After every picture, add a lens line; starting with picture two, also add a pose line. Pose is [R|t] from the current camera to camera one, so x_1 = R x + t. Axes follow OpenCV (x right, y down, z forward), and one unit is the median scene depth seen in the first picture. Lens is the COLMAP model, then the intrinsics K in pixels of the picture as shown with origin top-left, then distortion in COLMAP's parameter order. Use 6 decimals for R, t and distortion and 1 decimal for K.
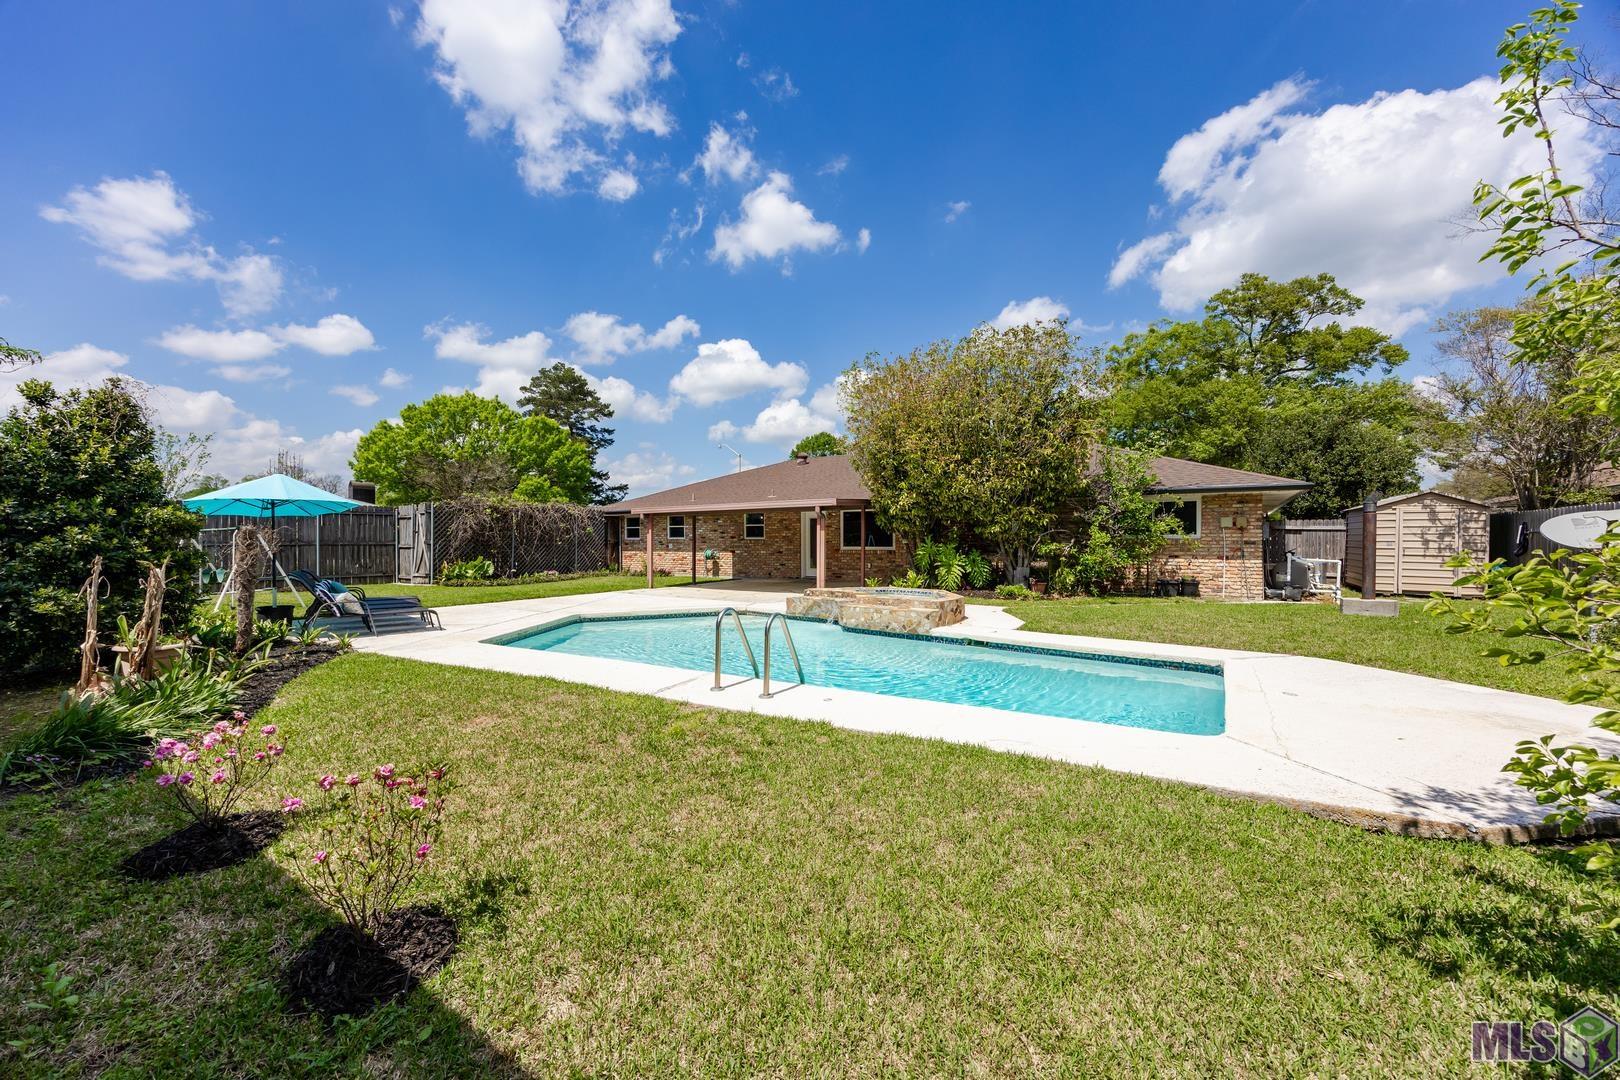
lens RADIAL K [[618.6, 0, 814.6], [0, 618.6, 530.3], [0, 0, 1]] dist [-0.002570, -0.000166]
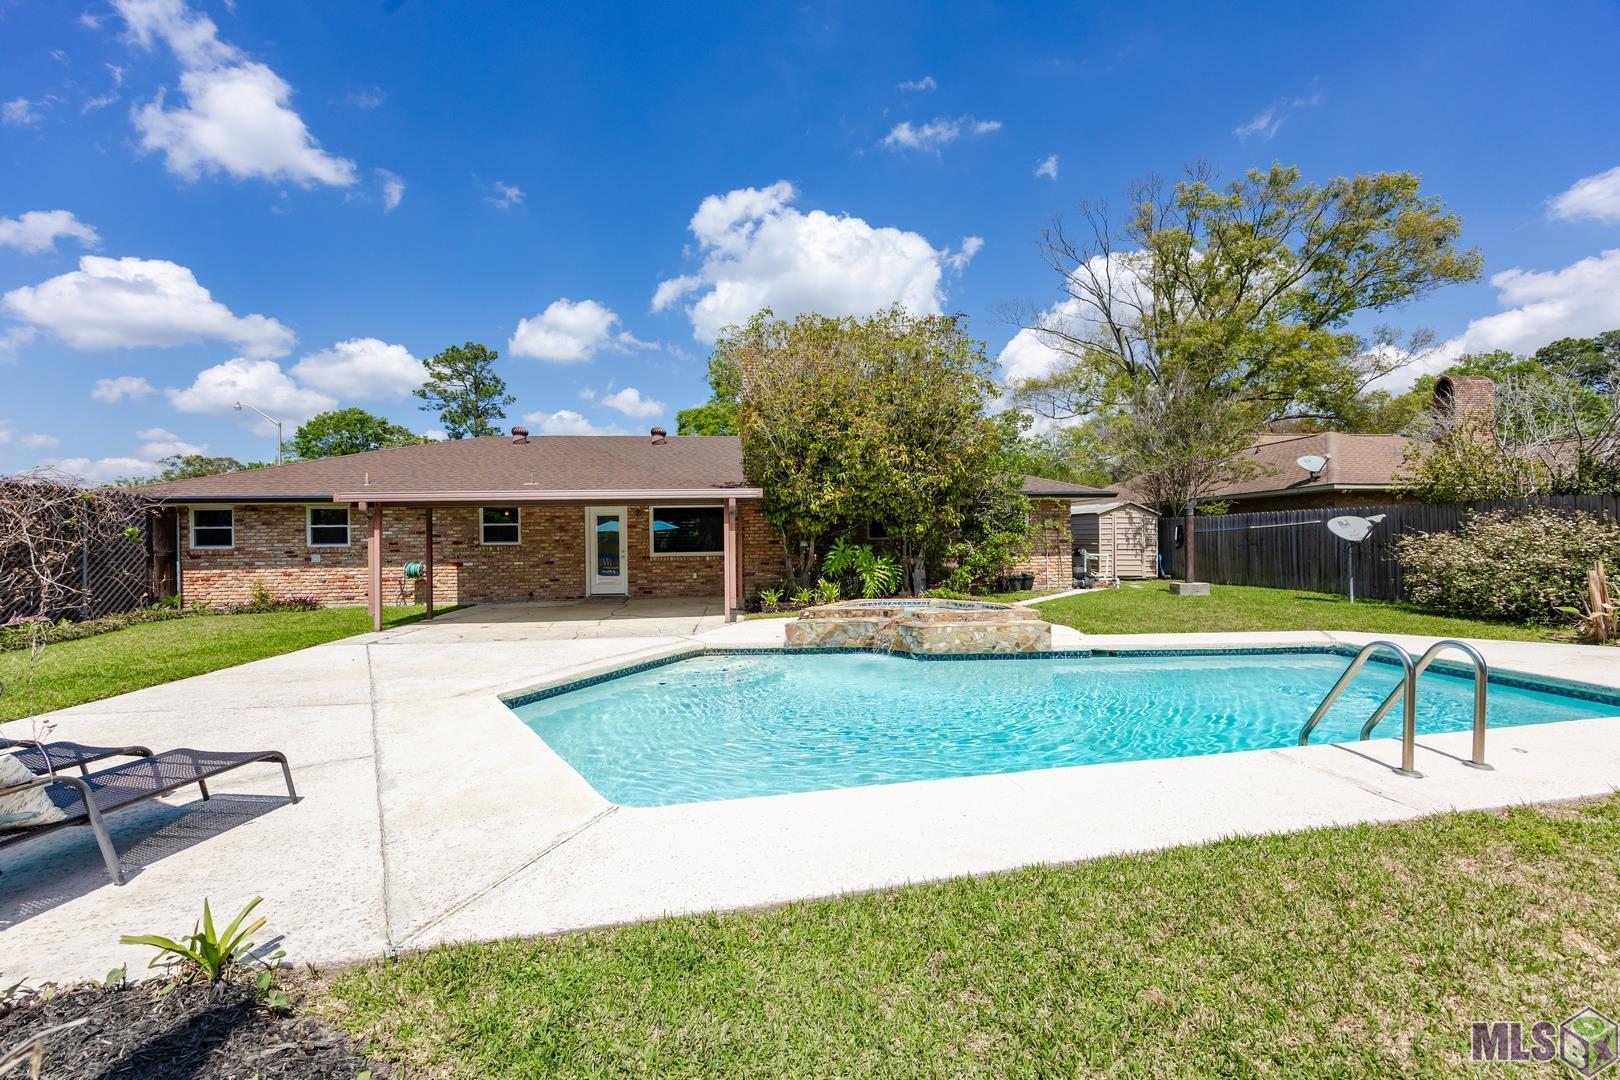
lens RADIAL K [[618.6, 0, 814.6], [0, 618.6, 530.3], [0, 0, 1]] dist [-0.002570, -0.000166]
pose [[0.770139, 0.002217, 0.637873, -0.318888], [0.003328, 0.999966, -0.007494, 0.005059], [-0.637868, 0.007894, 0.770105, 0.293474]]
